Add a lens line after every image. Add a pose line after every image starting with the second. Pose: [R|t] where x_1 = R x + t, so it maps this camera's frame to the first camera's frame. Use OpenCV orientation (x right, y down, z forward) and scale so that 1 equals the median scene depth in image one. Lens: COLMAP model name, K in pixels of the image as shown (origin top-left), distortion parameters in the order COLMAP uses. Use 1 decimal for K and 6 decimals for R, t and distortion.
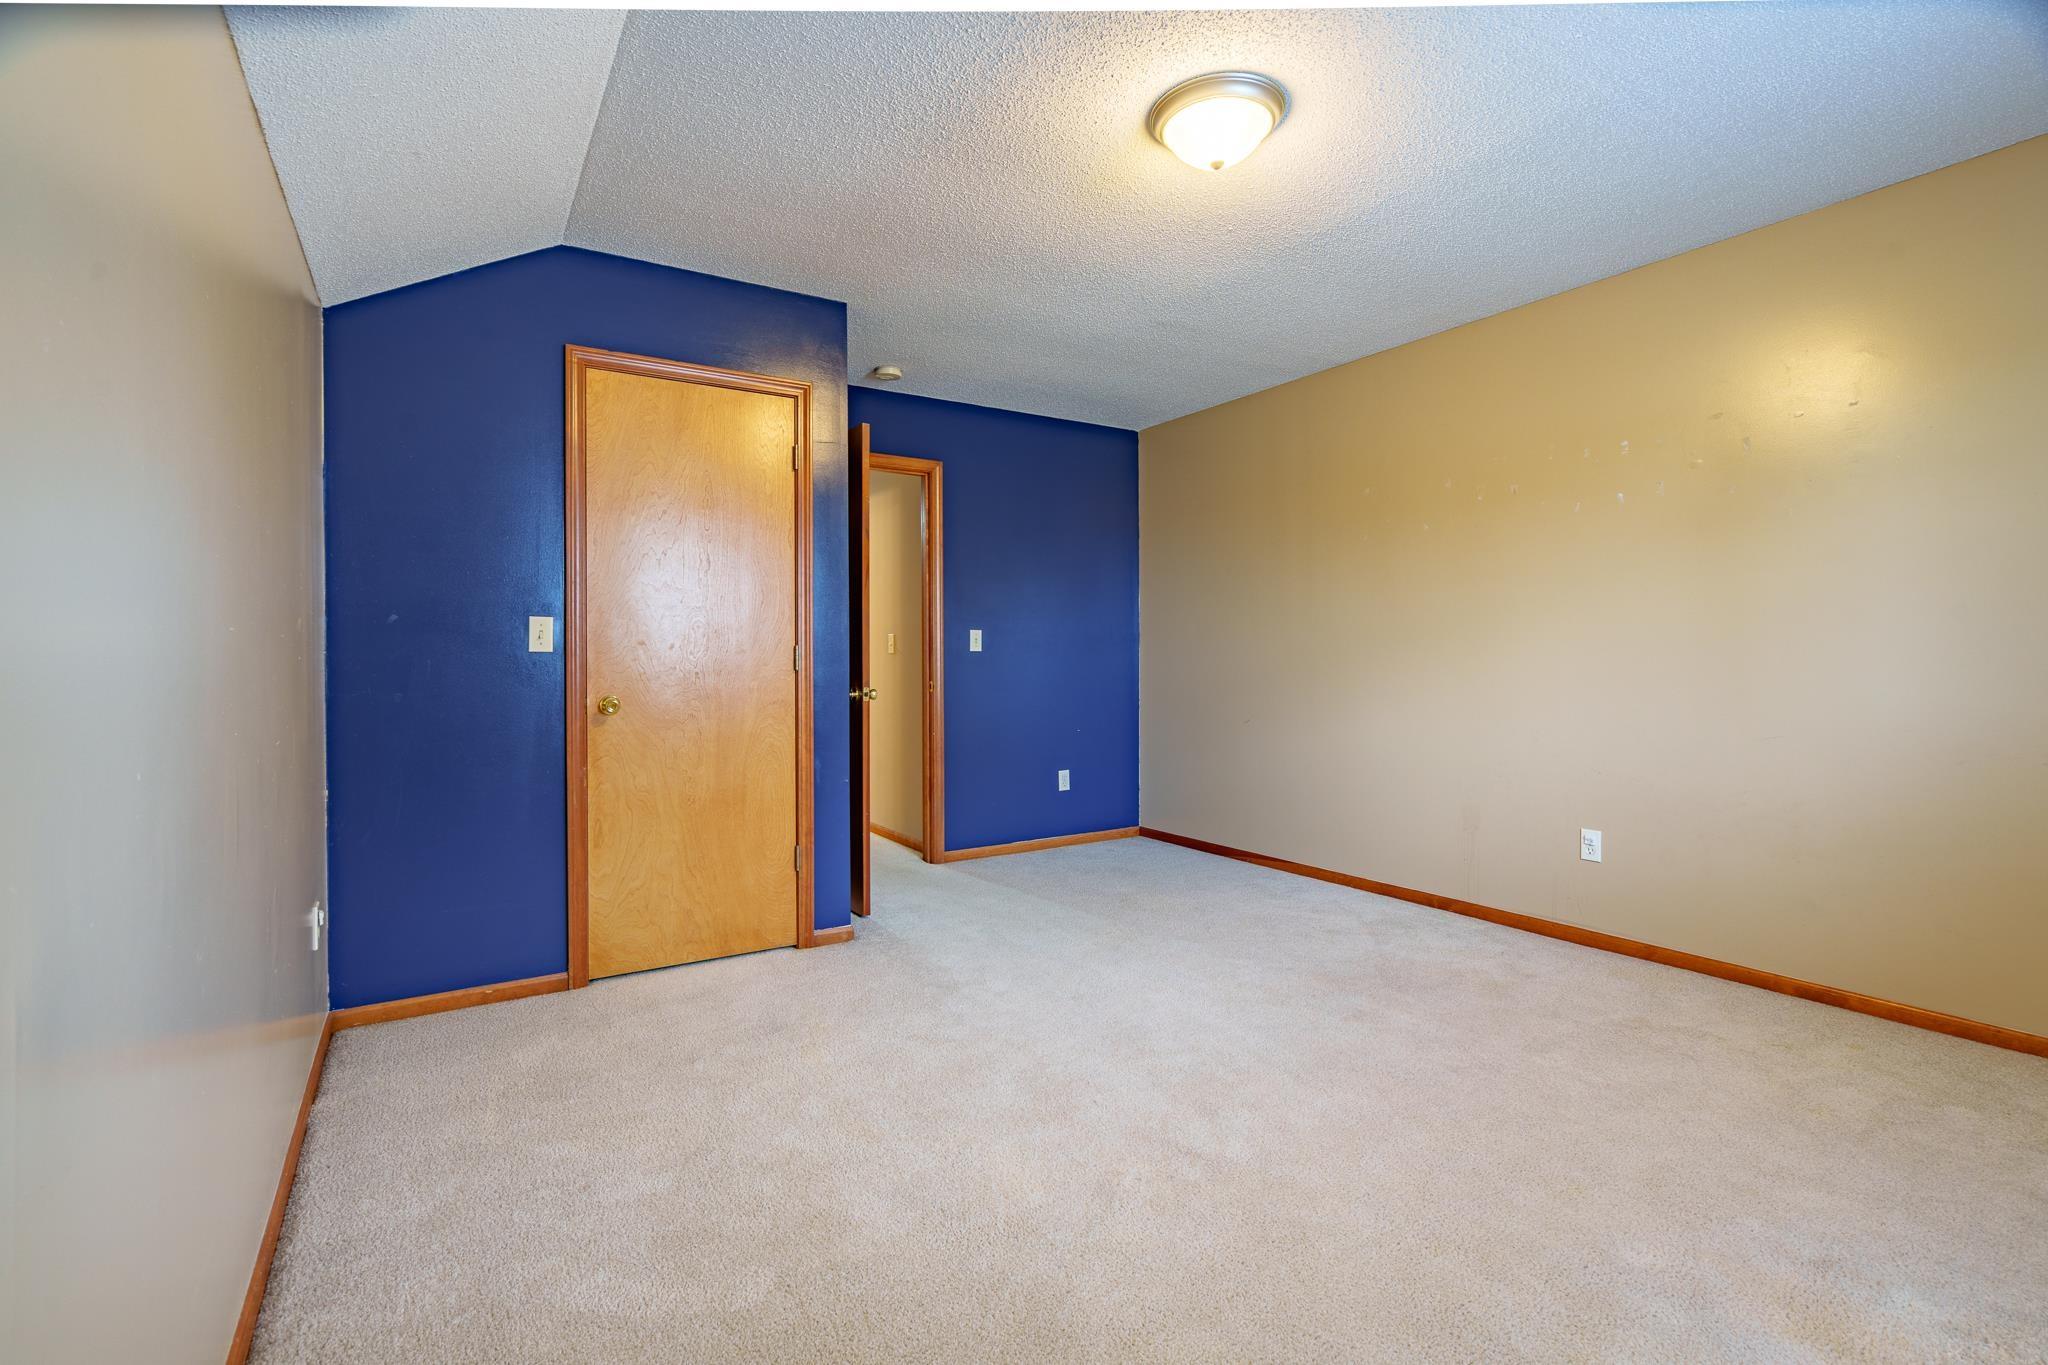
lens RADIAL K [[934.5, 0, 1027.9], [0, 934.5, 658.7], [0, 0, 1]] dist [-0.005026, 0.003002]
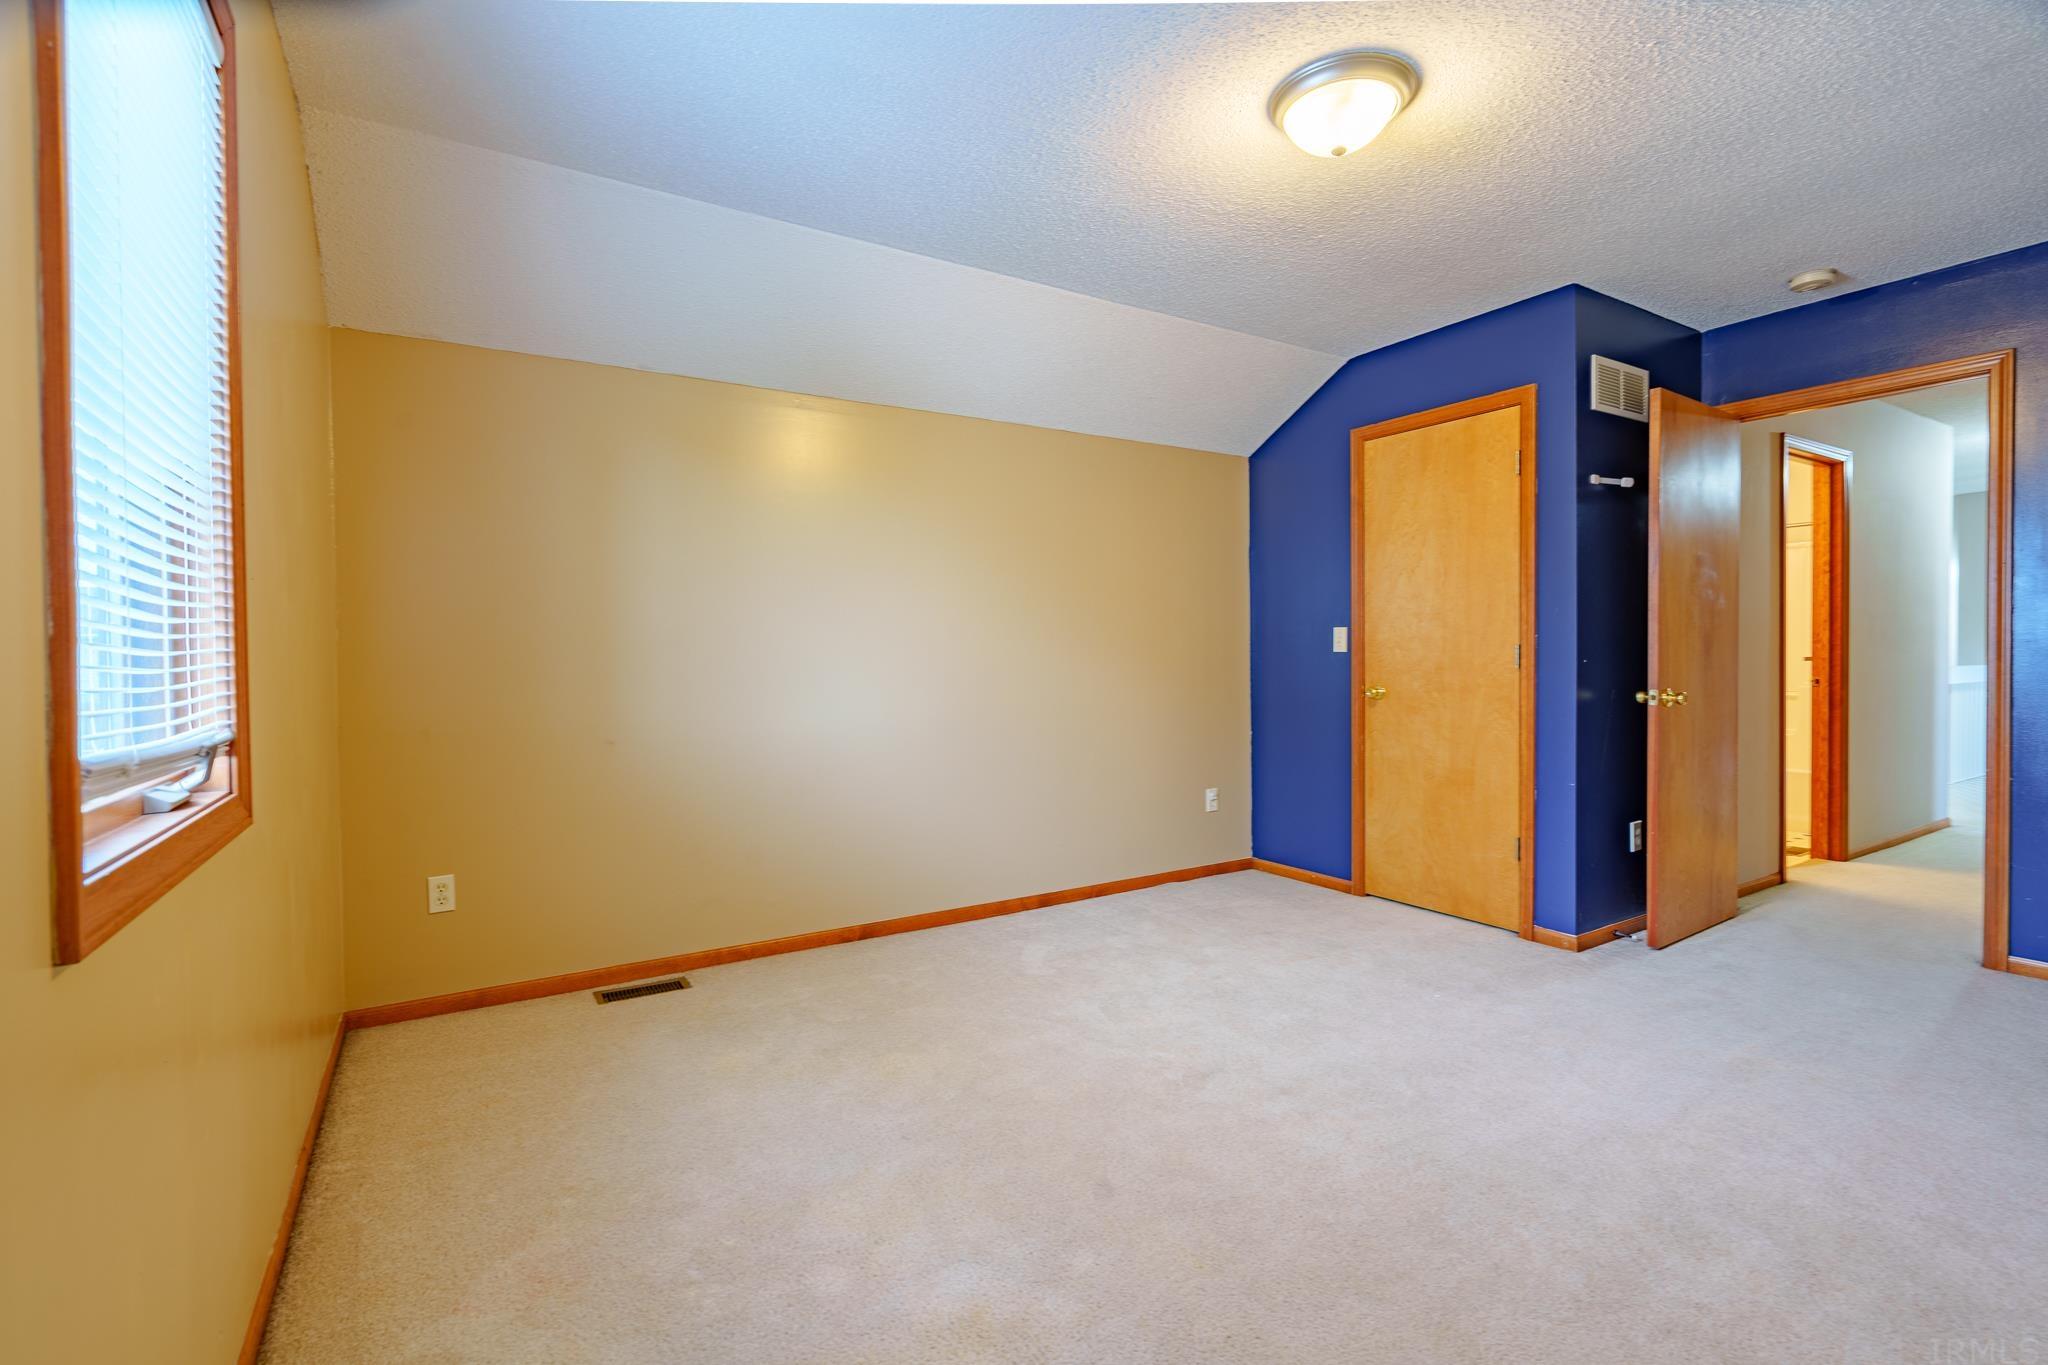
lens RADIAL K [[934.5, 0, 1015.1], [0, 934.5, 668.6], [0, 0, 1]] dist [-0.005026, 0.003002]
pose [[-0.020933, 0.015745, -0.999657, 0.889843], [0.004224, 0.999868, 0.015660, -0.006081], [0.999772, -0.003895, -0.020996, 0.519065]]
